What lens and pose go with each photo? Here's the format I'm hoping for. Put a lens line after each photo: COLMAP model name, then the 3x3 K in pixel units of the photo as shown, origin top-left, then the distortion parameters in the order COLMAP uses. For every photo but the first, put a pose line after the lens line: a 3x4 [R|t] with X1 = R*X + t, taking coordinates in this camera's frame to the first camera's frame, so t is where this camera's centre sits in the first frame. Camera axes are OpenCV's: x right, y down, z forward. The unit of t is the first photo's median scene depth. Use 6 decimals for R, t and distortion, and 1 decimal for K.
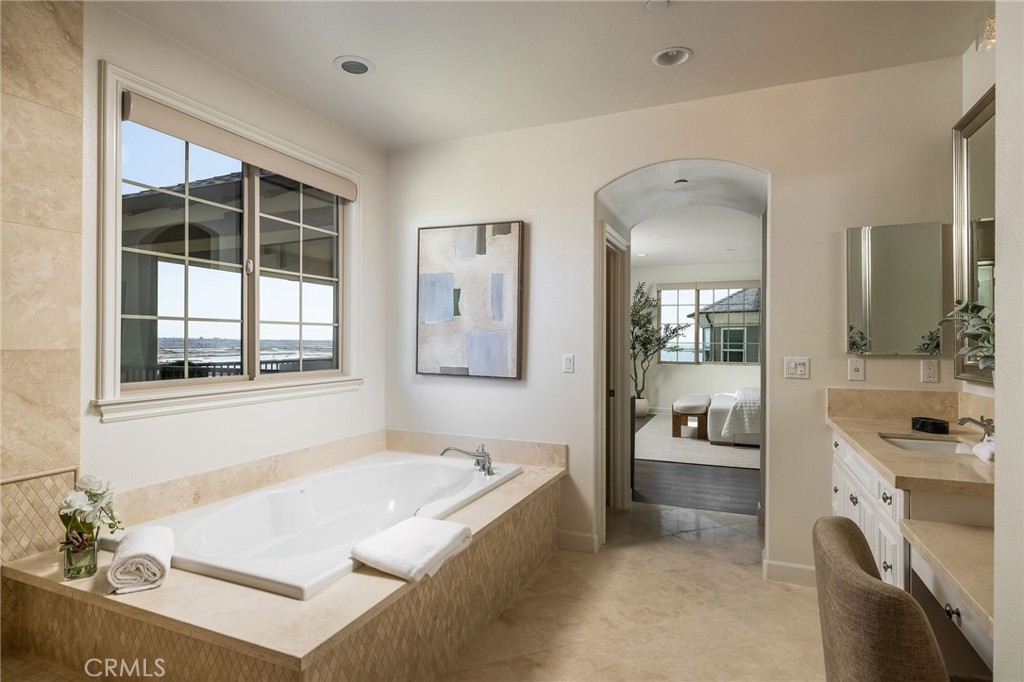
lens RADIAL K [[542.0, 0, 511.3], [0, 542.0, 336.6], [0, 0, 1]] dist [0.004415, 0.000892]
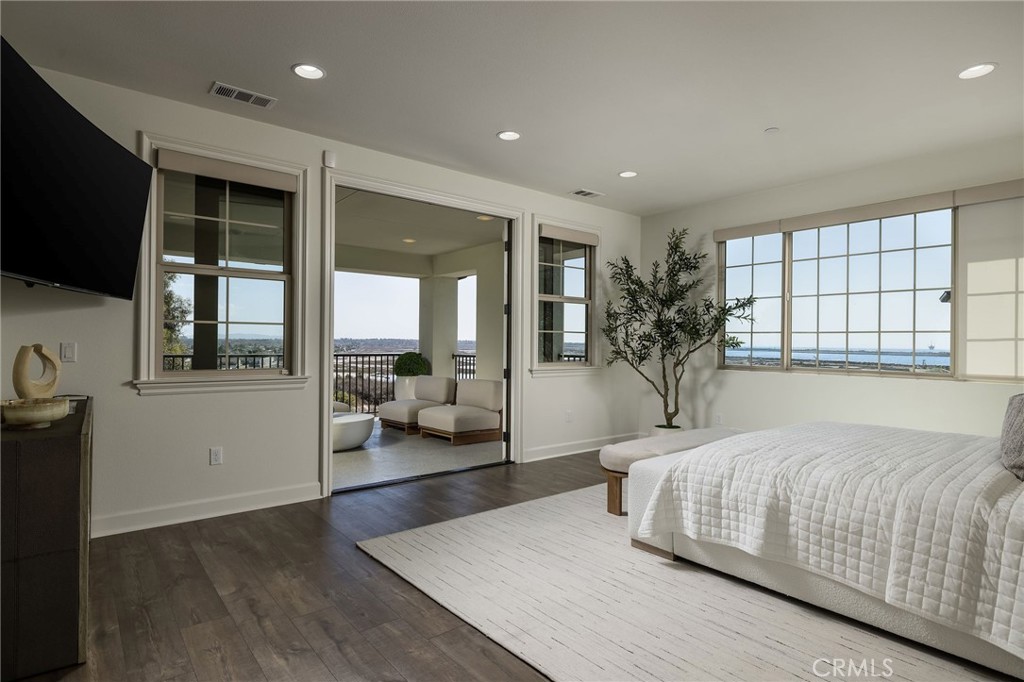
lens RADIAL K [[542.0, 0, 518.8], [0, 542.0, 340.8], [0, 0, 1]] dist [0.004415, 0.000892]
pose [[0.889179, 0.000830, -0.457558, 0.358212], [-0.000078, 0.999999, 0.001663, 0.019866], [0.457559, -0.001443, 0.889178, 0.406108]]
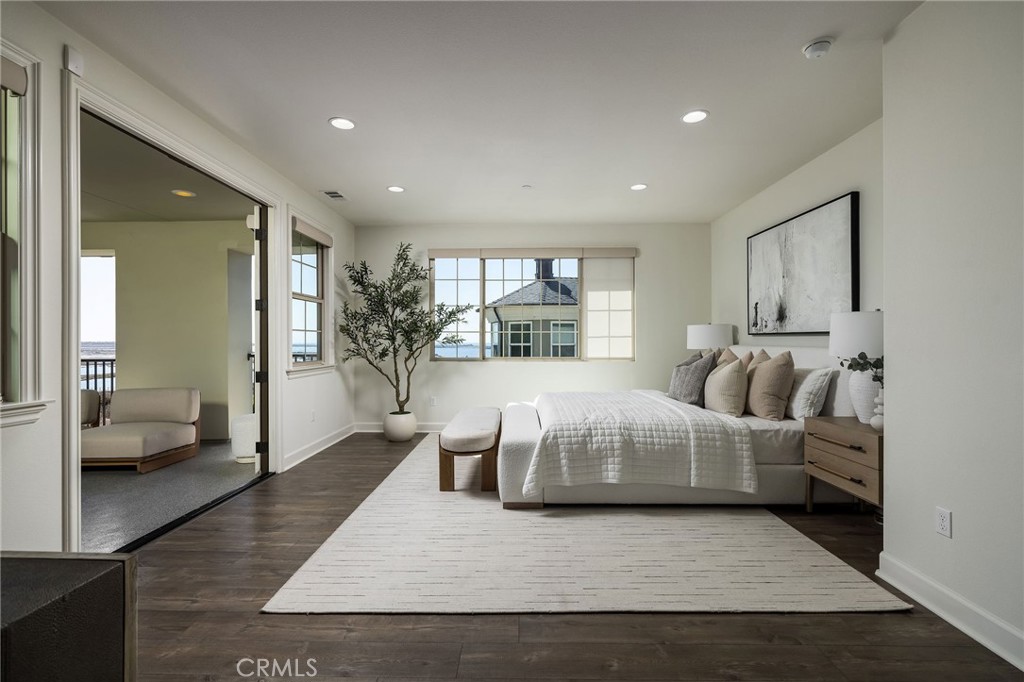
lens RADIAL K [[457.5, 0, 513.7], [0, 457.5, 341.3], [0, 0, 1]] dist [-0.000125, 0.001190]
pose [[0.925538, -0.008423, 0.378561, 0.149107], [0.004594, 0.999929, 0.011019, 0.018181], [-0.378627, -0.008460, 0.925511, 0.416843]]
